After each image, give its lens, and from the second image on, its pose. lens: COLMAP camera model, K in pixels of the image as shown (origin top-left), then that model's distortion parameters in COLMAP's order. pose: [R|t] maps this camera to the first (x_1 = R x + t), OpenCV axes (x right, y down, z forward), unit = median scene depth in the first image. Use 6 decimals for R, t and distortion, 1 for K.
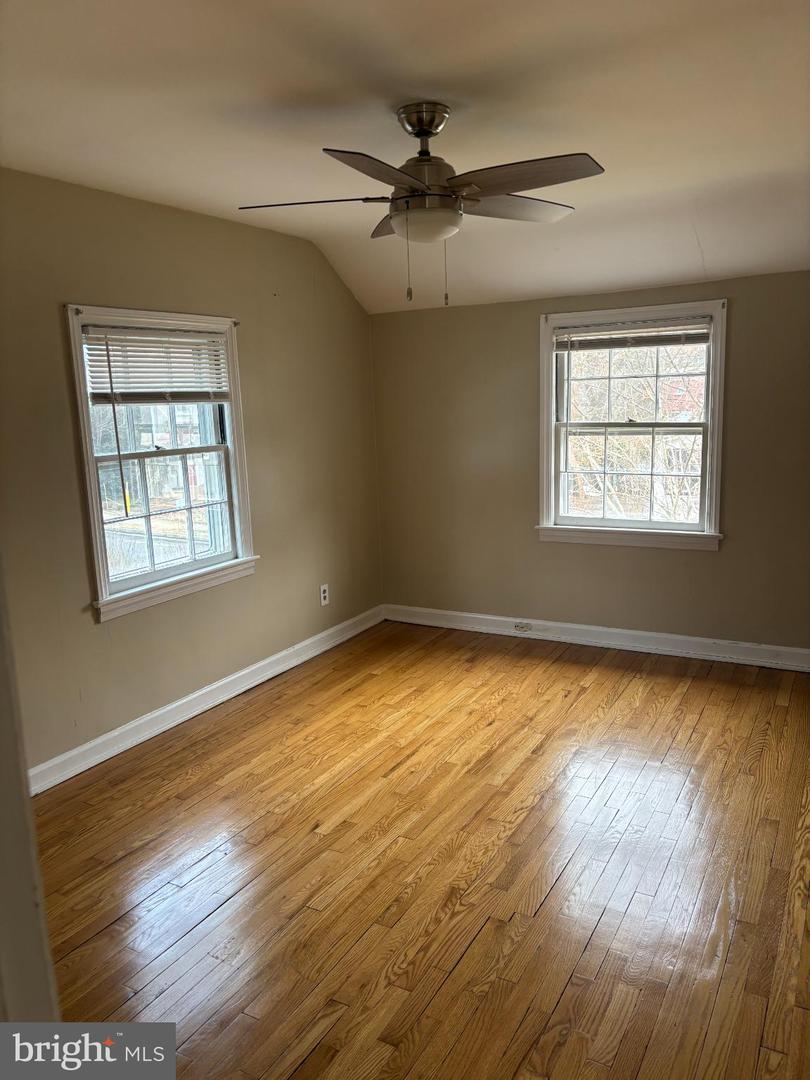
lens RADIAL K [[803.4, 0, 405.2], [0, 803.4, 532.7], [0, 0, 1]] dist [0.049650, -0.052460]
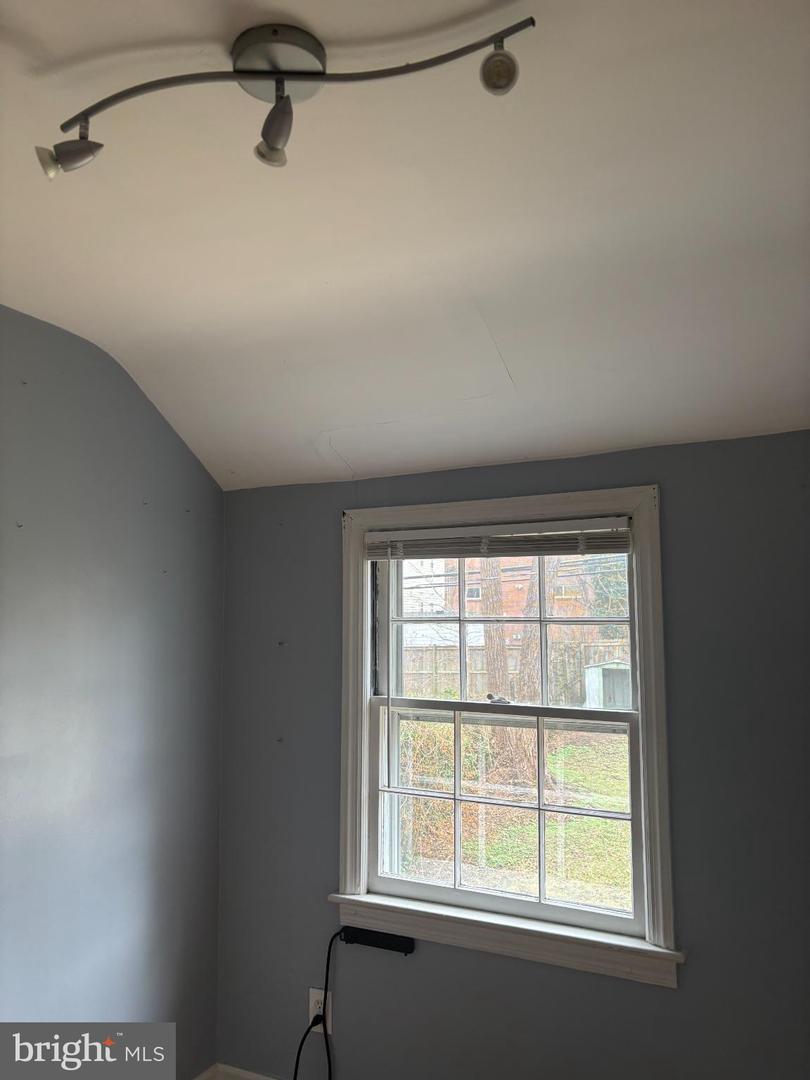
lens RADIAL K [[803.4, 0, 409.2], [0, 803.4, 539.6], [0, 0, 1]] dist [0.049650, -0.052460]
pose [[0.995179, 0.059652, 0.077848, 0.168617], [-0.032734, 0.950270, -0.309701, -0.071205], [-0.092451, 0.305660, 0.947642, 0.455203]]
